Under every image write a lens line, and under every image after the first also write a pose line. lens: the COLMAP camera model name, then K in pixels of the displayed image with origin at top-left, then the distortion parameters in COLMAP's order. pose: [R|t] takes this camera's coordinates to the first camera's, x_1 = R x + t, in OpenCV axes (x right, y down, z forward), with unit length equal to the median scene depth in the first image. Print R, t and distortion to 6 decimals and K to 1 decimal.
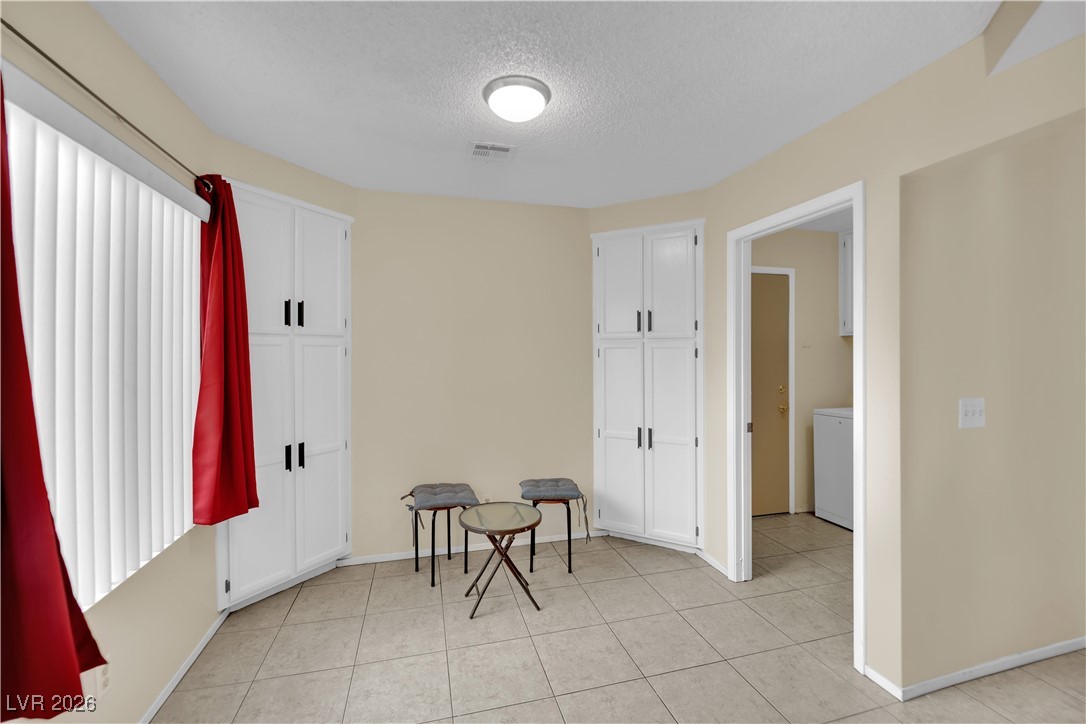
lens RADIAL K [[456.4, 0, 544.5], [0, 456.4, 351.0], [0, 0, 1]] dist [-0.018781, 0.001864]
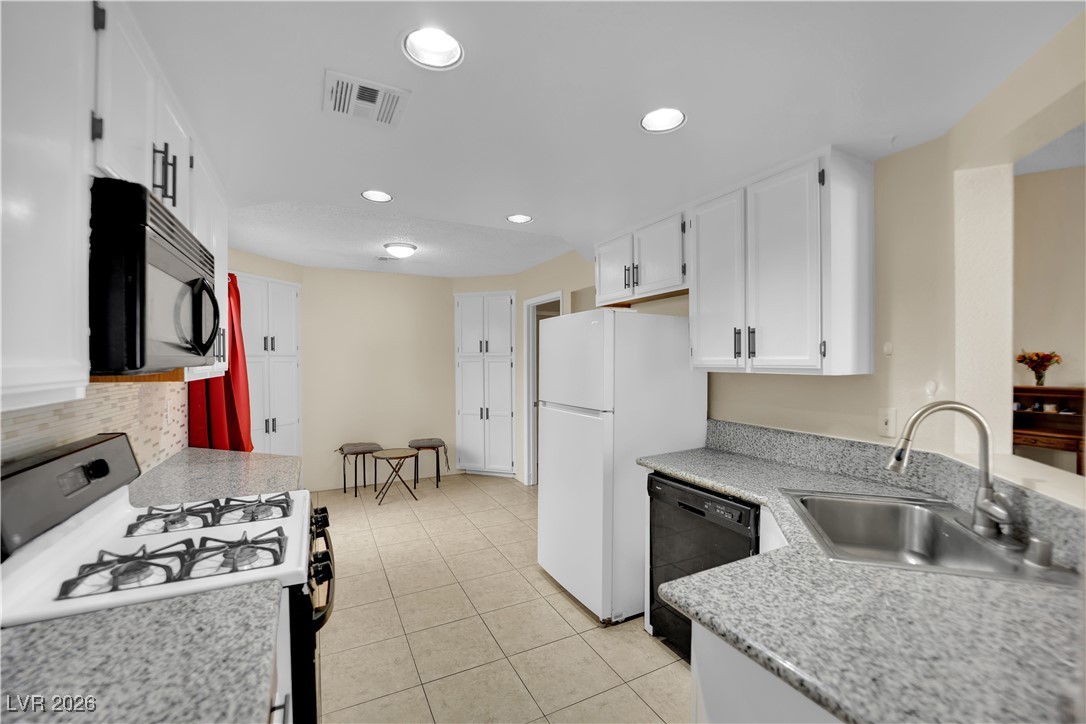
lens RADIAL K [[456.4, 0, 569.0], [0, 456.4, 364.6], [0, 0, 1]] dist [-0.018781, 0.001864]
pose [[0.969569, -0.004618, 0.244776, 0.111346], [0.001759, 0.999928, 0.011897, -0.016427], [-0.244814, -0.011105, 0.969507, -0.784190]]
